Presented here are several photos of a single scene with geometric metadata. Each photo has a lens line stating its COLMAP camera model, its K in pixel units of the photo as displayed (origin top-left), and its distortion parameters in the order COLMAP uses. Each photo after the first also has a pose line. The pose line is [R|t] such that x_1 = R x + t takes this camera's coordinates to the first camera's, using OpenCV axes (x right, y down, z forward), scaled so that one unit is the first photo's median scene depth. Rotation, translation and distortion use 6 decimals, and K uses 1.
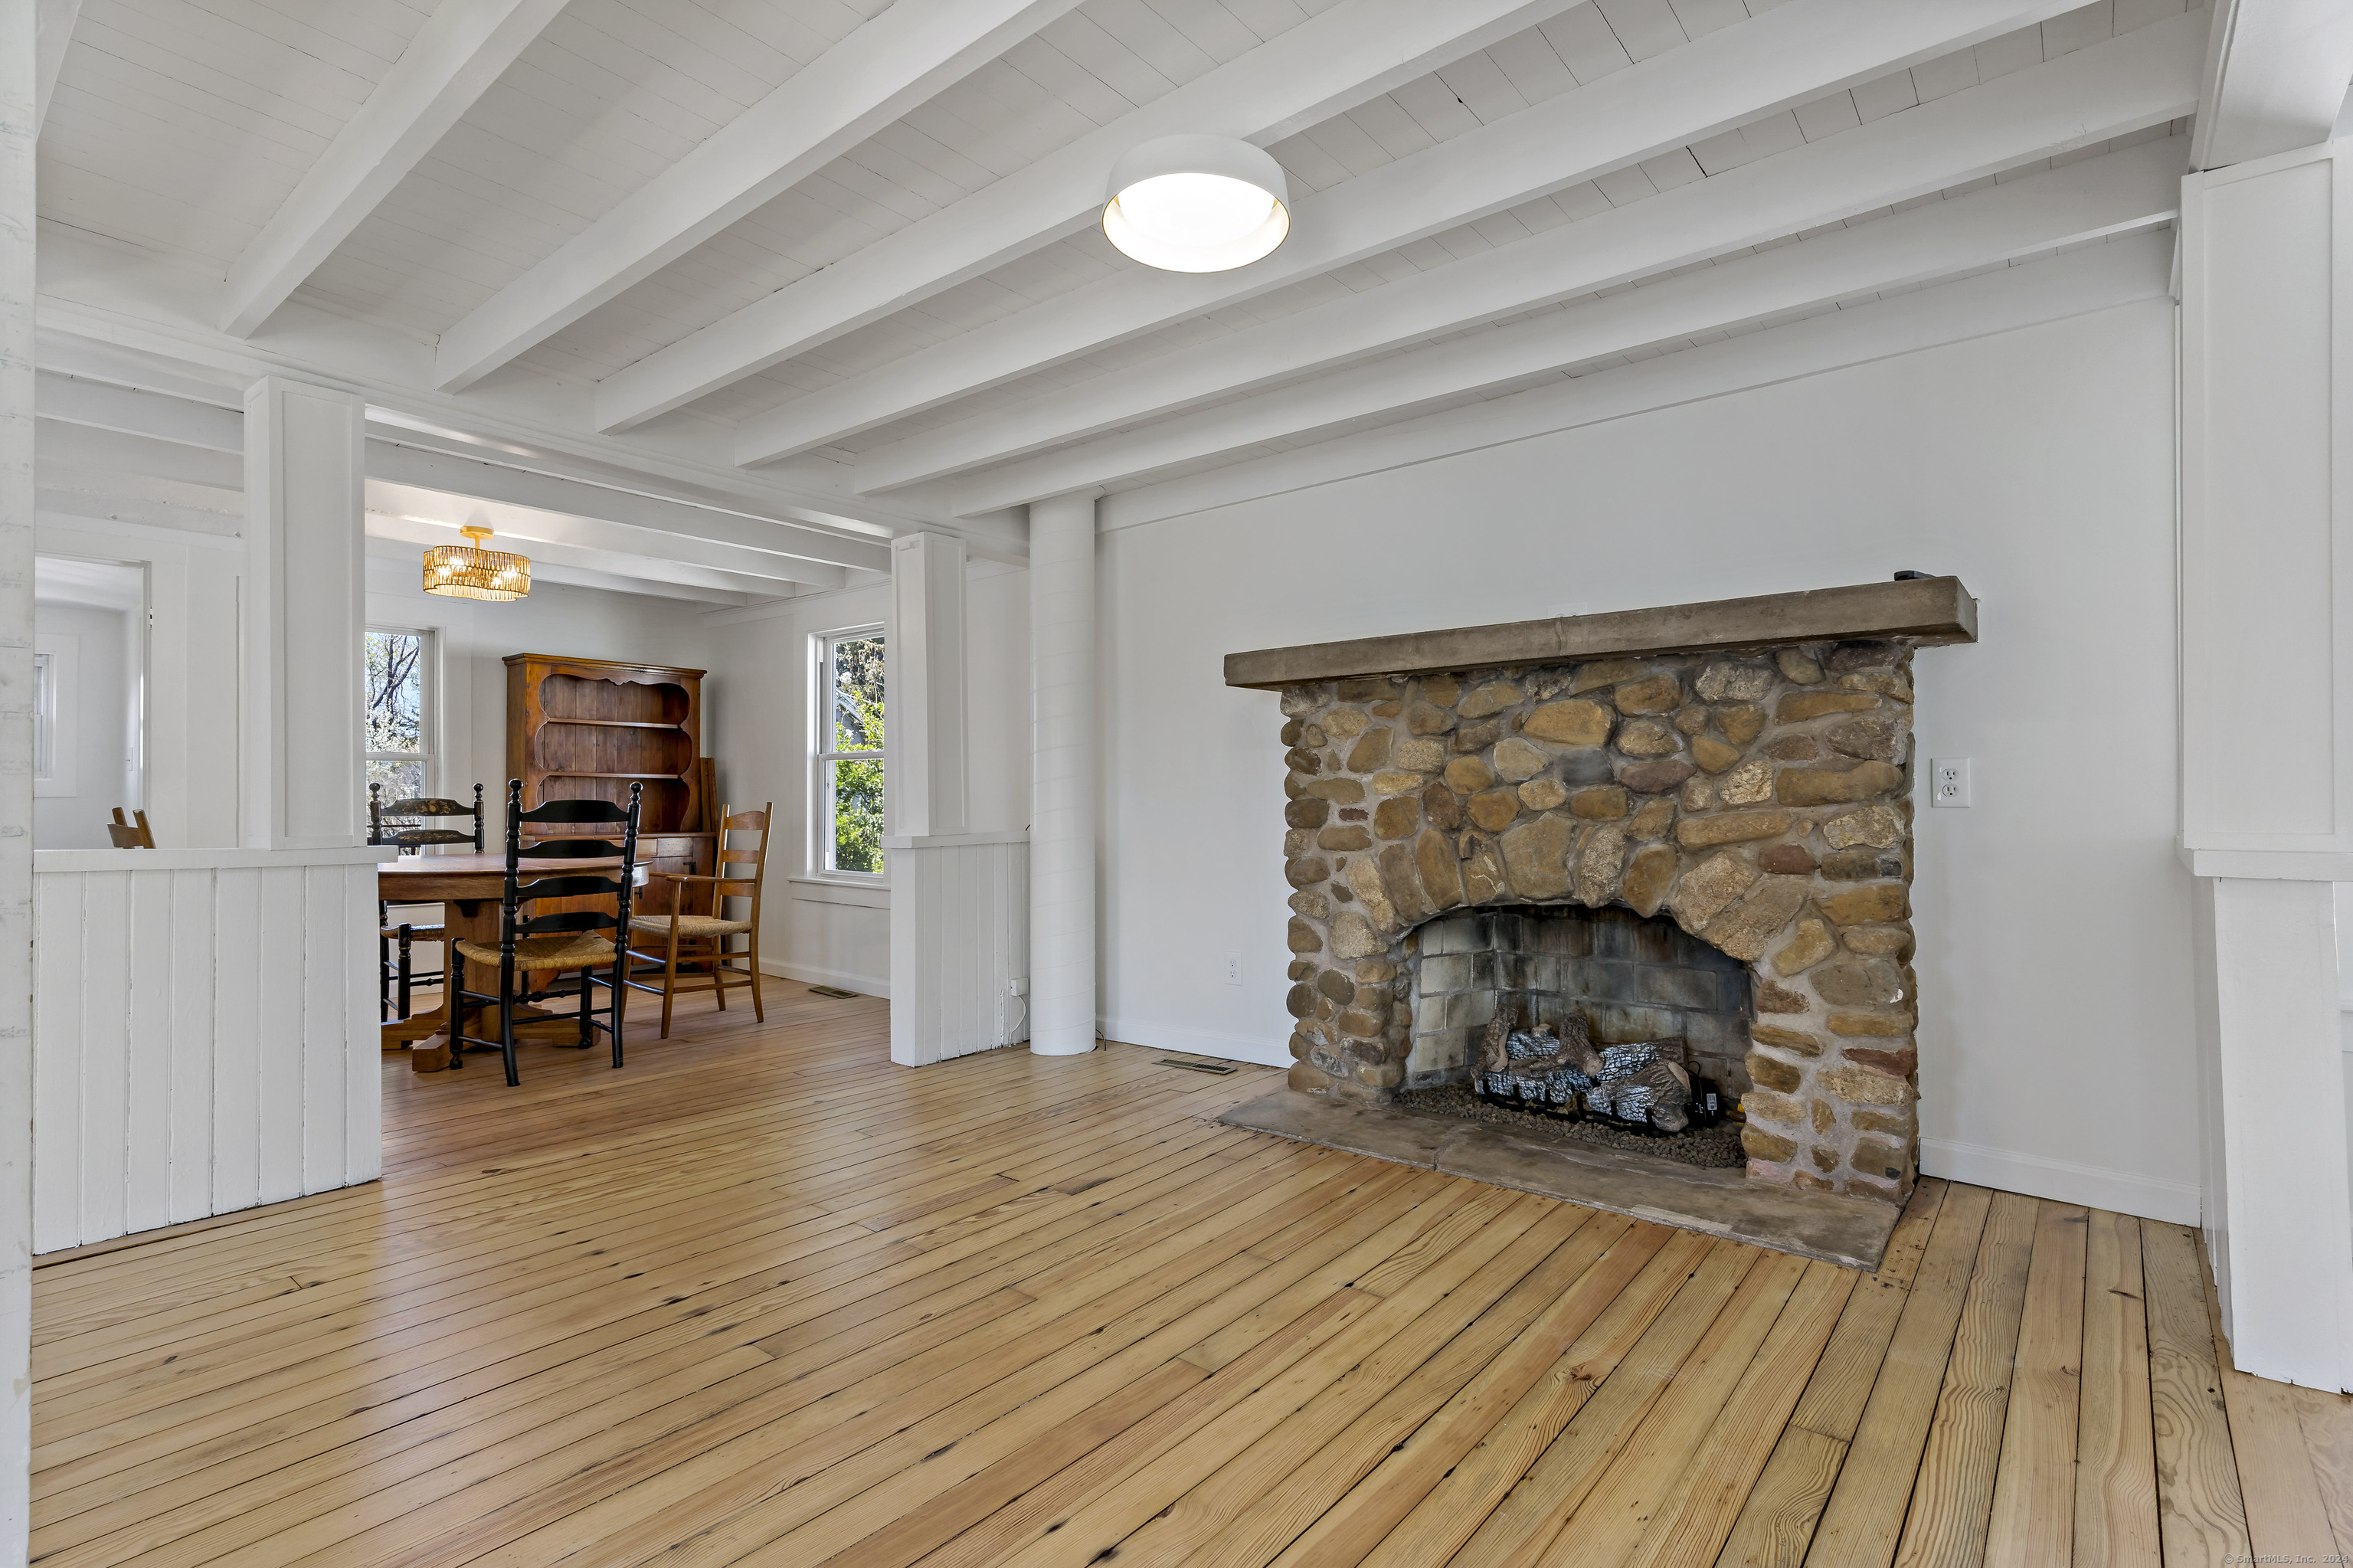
lens RADIAL K [[1143.7, 0, 1154.8], [0, 1143.7, 787.8], [0, 0, 1]] dist [0.000927, 0.000210]
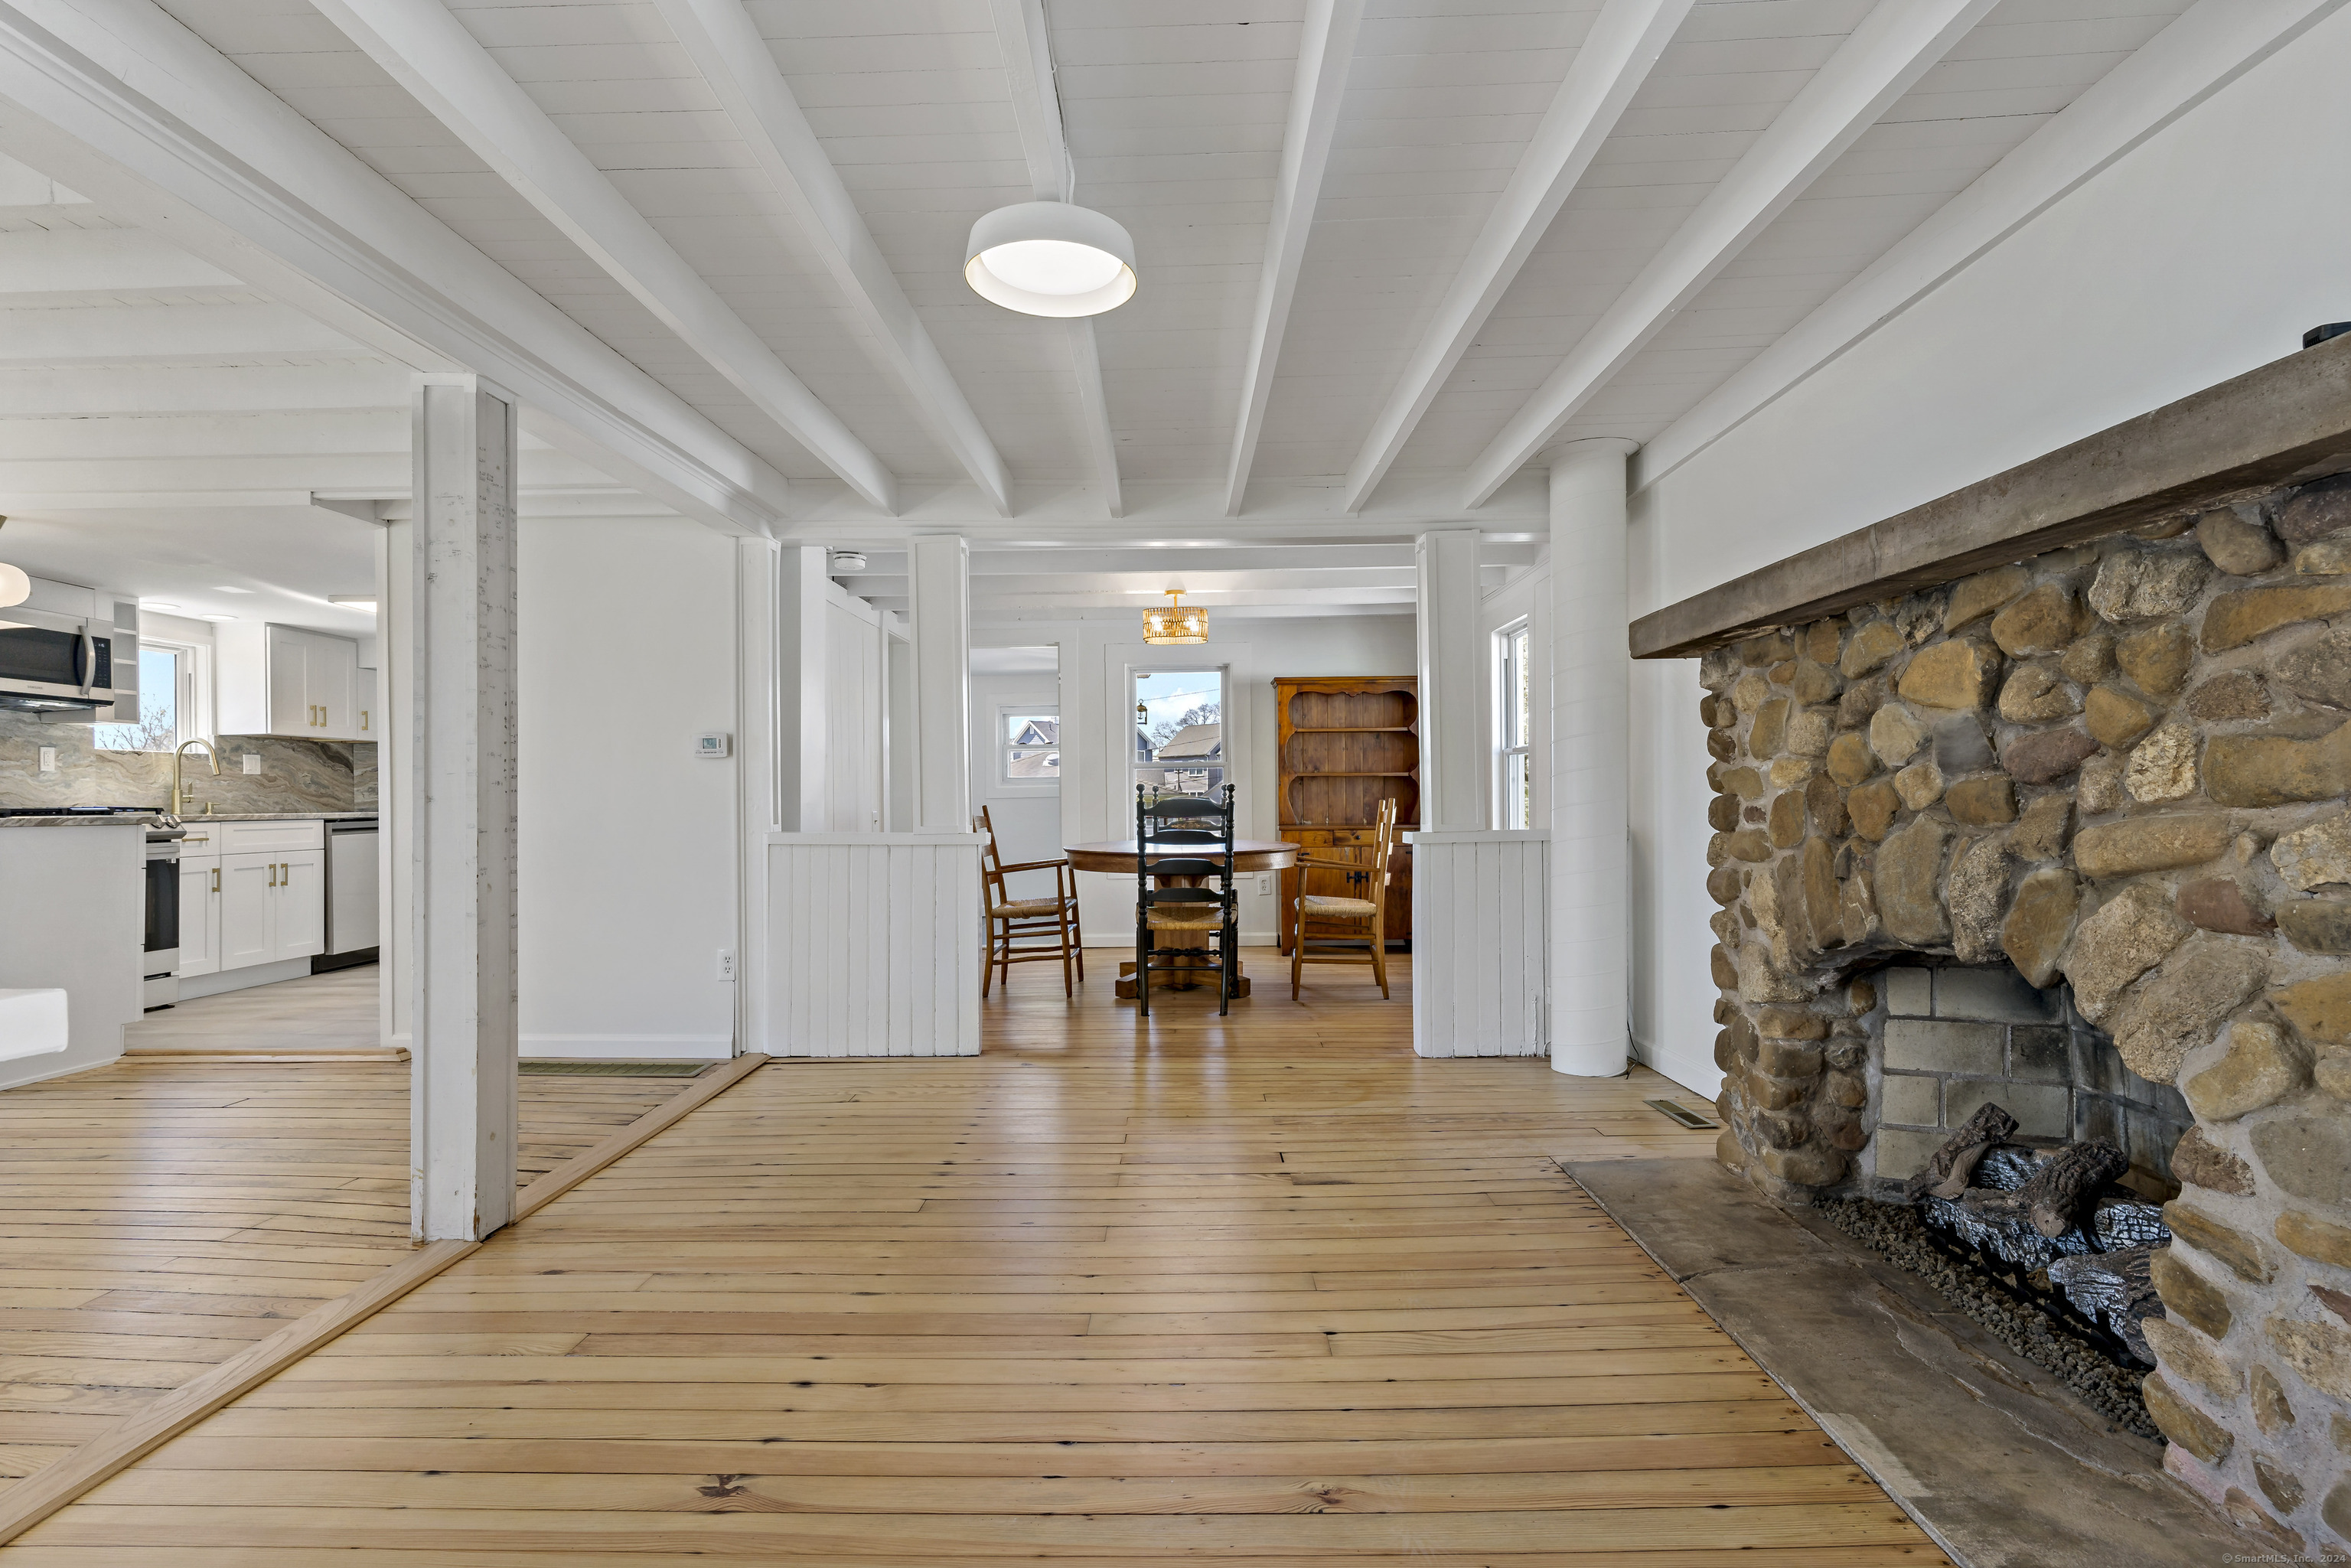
lens RADIAL K [[1134.7, 0, 1149.3], [0, 1134.7, 796.6], [0, 0, 1]] dist [0.000334, -0.001036]
pose [[0.620766, -0.006425, -0.783970, 0.541408], [0.019606, 0.999781, 0.007331, -0.001936], [0.783751, -0.019921, 0.620756, 0.228237]]
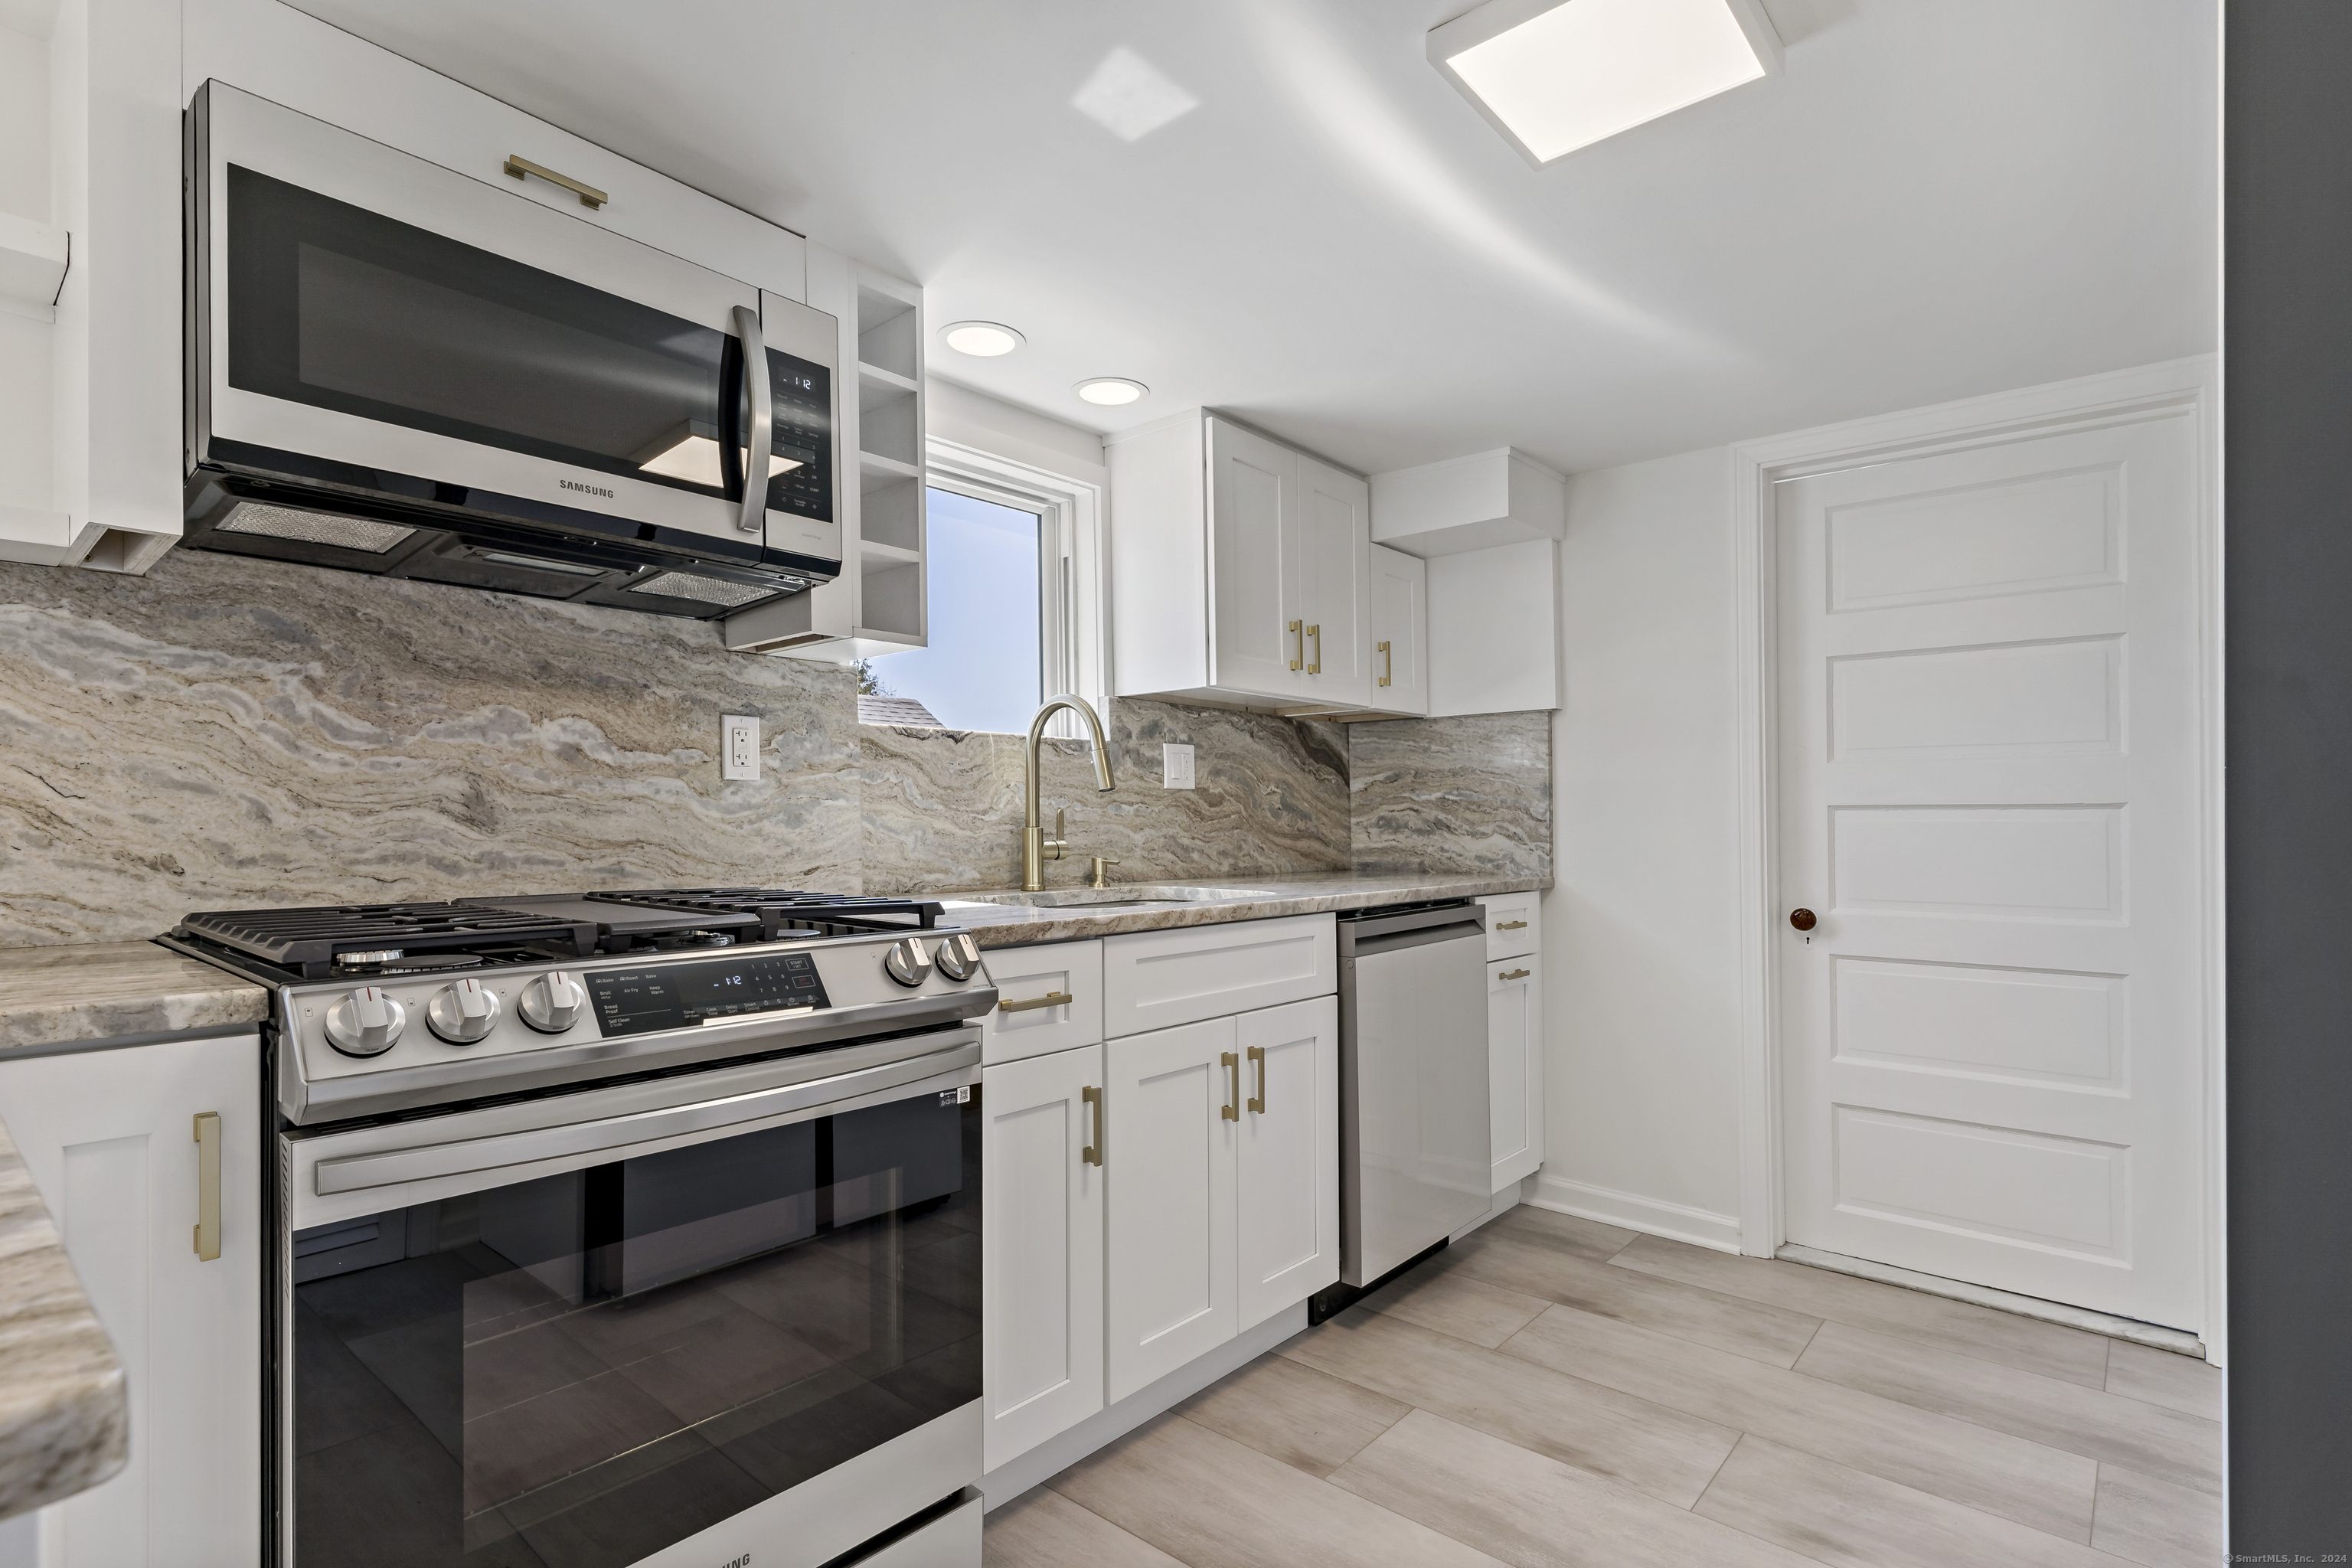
lens RADIAL K [[1151.2, 0, 1160.3], [0, 1151.2, 797.0], [0, 0, 1]] dist [0.001024, 0.000085]
pose [[-0.011025, -0.020747, -0.999724, -1.133267], [0.018178, 0.999615, -0.020945, -0.033210], [0.999774, -0.018404, -0.010643, 0.225138]]
